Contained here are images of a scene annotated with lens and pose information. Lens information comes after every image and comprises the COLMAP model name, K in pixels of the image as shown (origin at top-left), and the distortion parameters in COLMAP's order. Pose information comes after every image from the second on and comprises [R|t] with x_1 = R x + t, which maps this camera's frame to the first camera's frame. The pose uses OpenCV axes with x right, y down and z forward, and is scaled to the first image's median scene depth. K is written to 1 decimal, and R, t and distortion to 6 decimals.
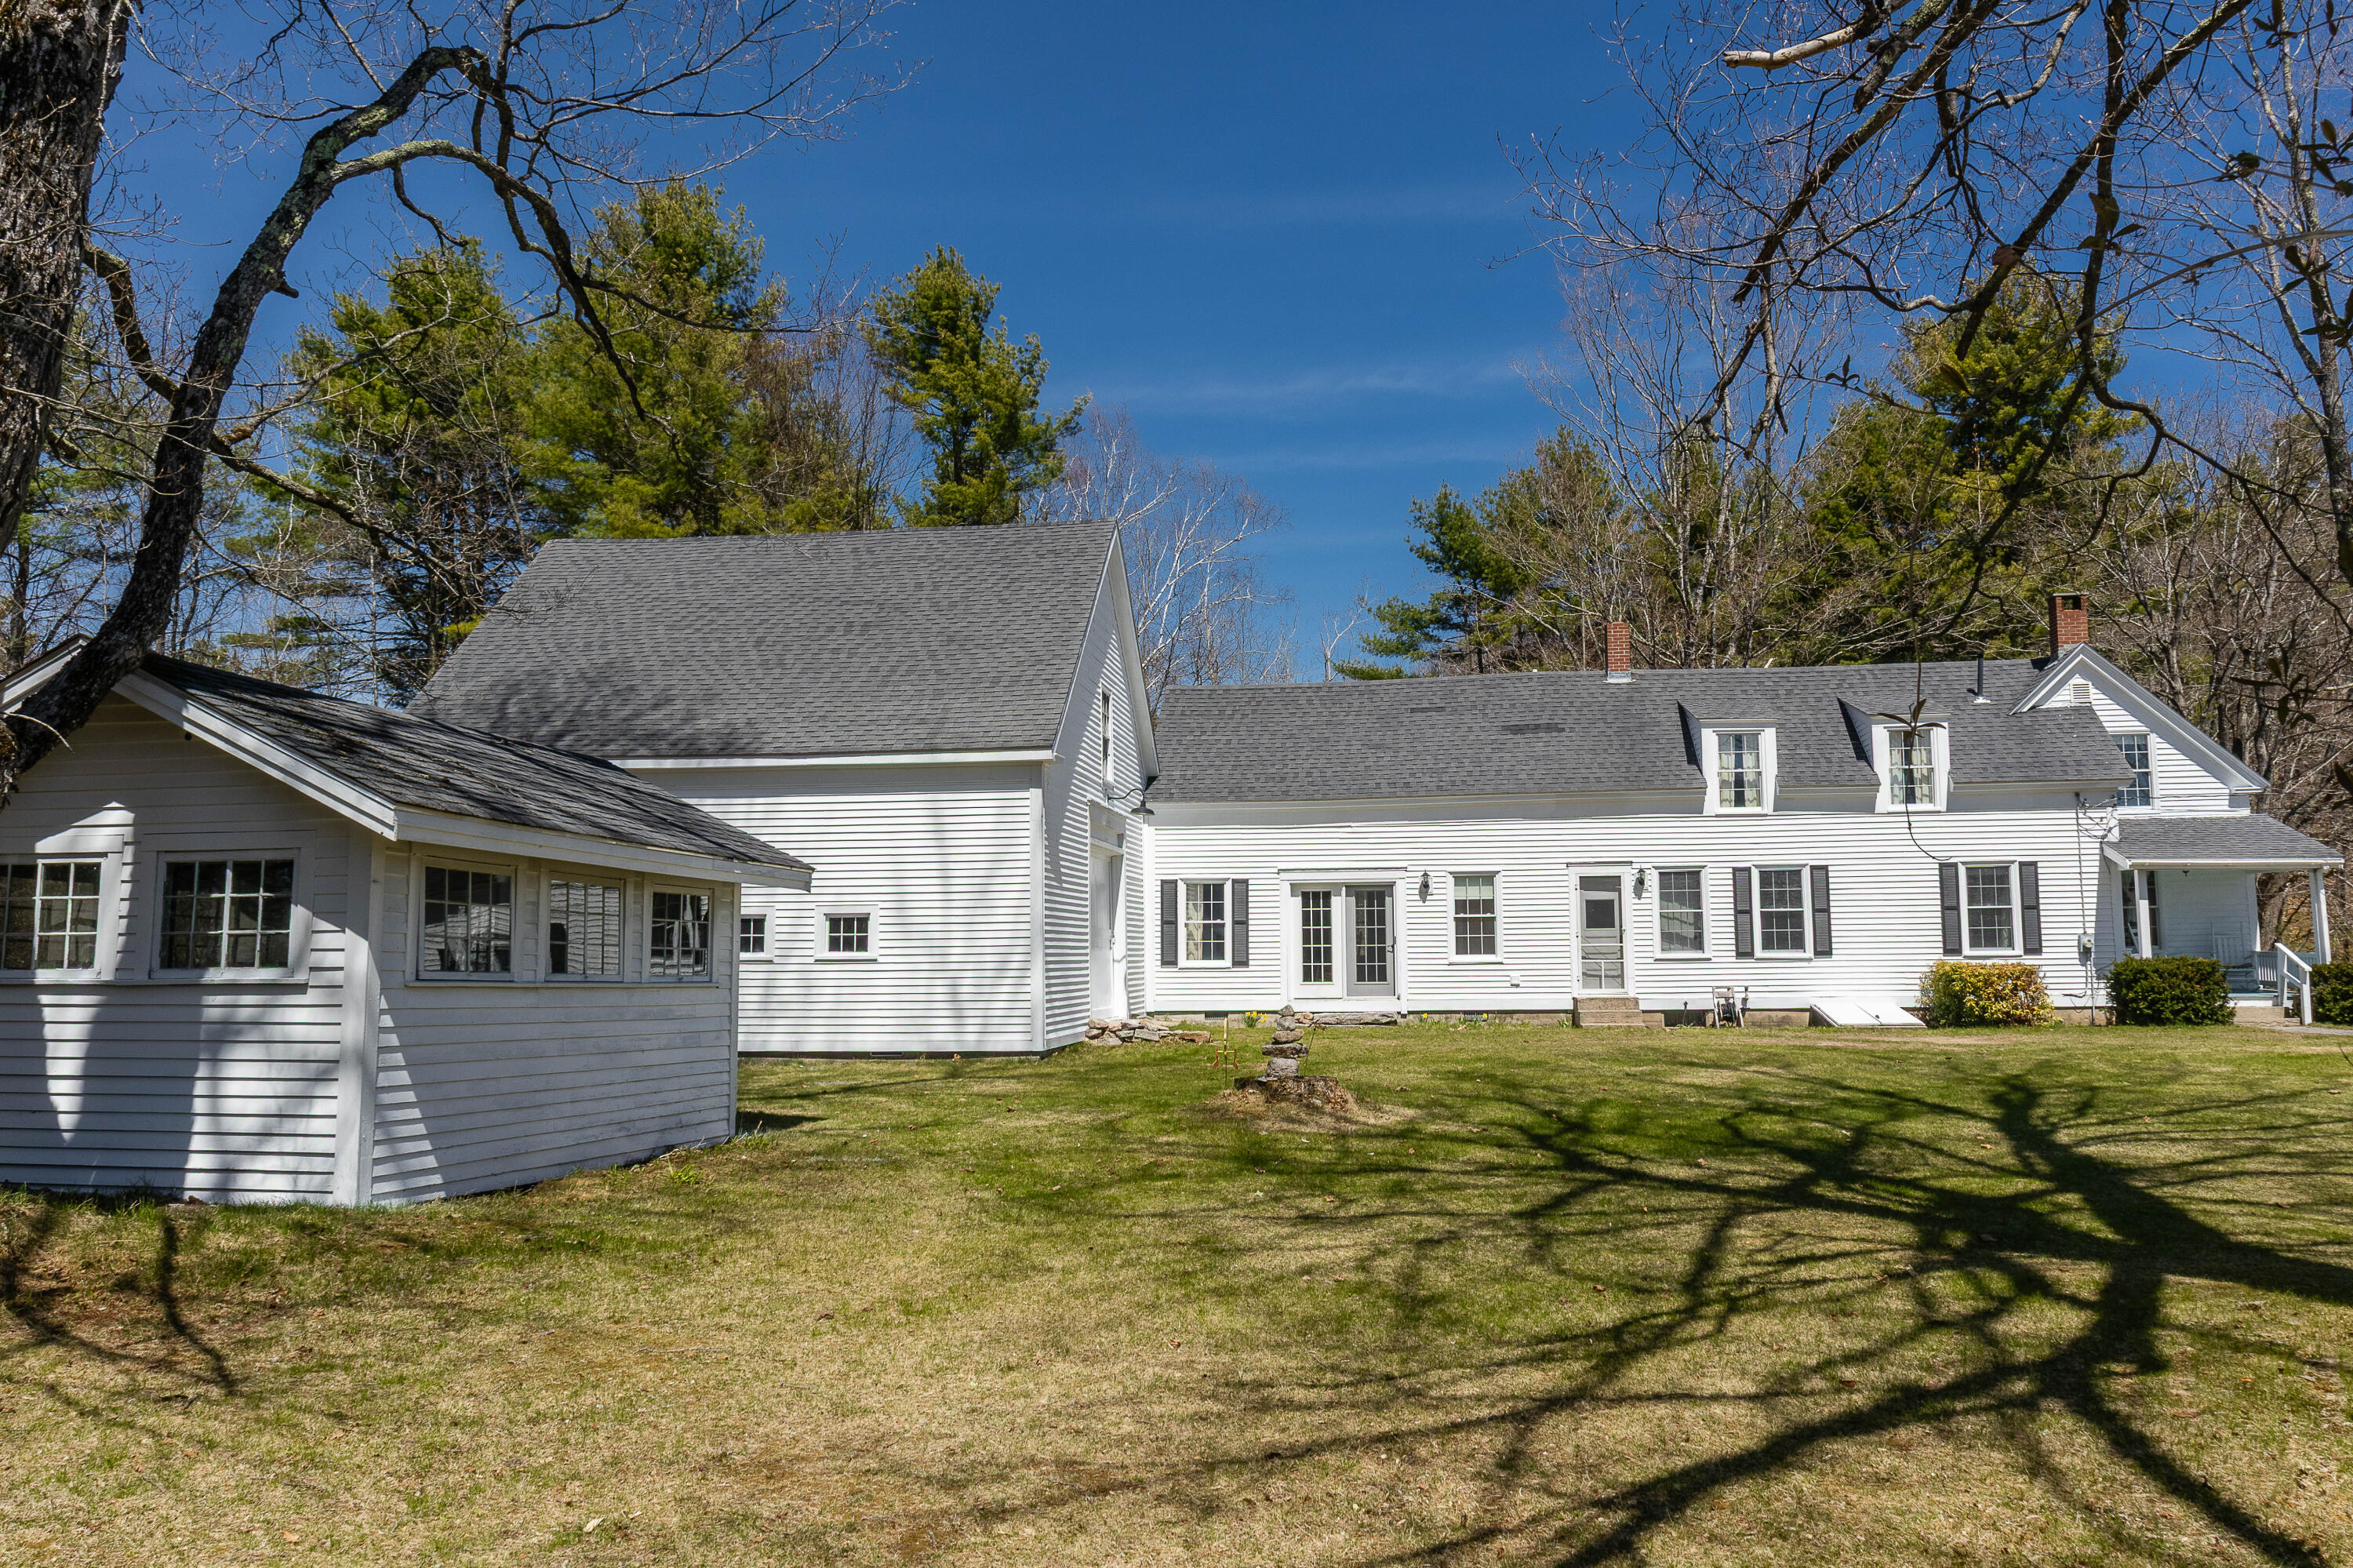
lens RADIAL K [[1673.0, 0, 1206.4], [0, 1673.0, 819.1], [0, 0, 1]] dist [-0.017188, 0.000219]
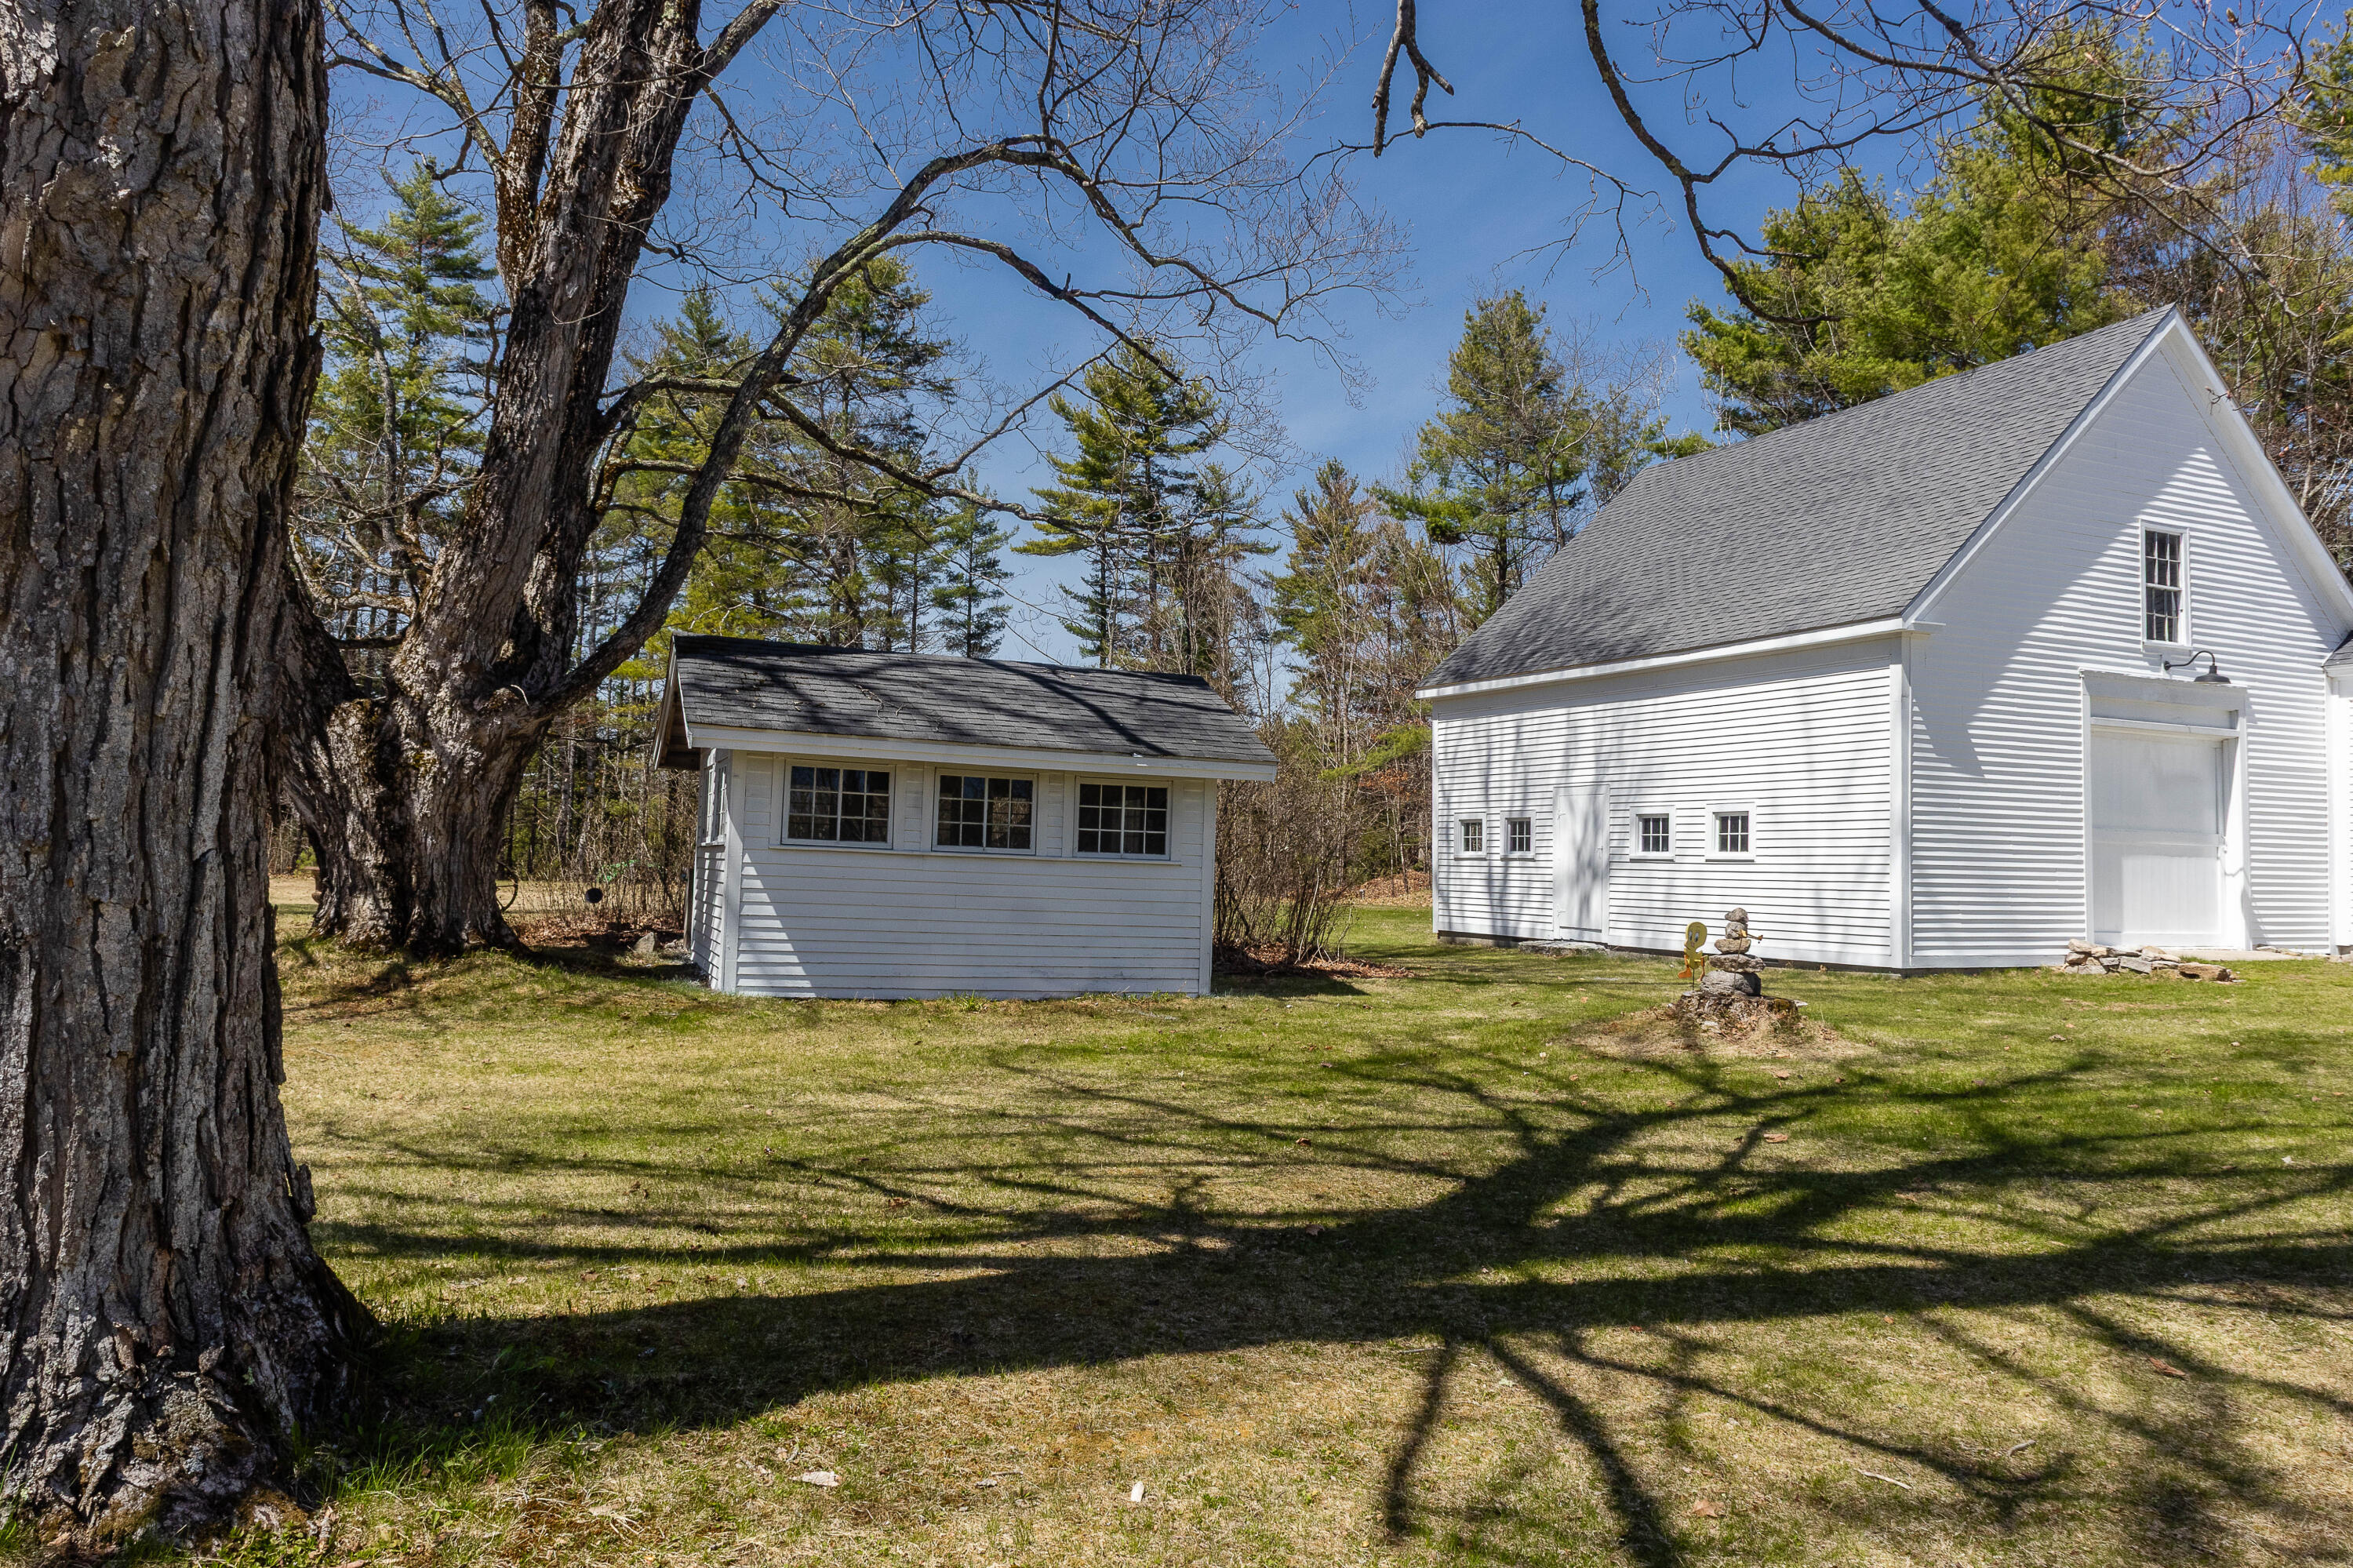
lens RADIAL K [[1623.2, 0, 1174.2], [0, 1623.2, 796.2], [0, 0, 1]] dist [-0.001274, 0.001815]
pose [[0.539200, -0.016455, -0.842017, 0.306890], [0.044799, 0.998954, 0.009166, 0.019372], [0.840985, -0.042664, 0.539373, 0.179347]]
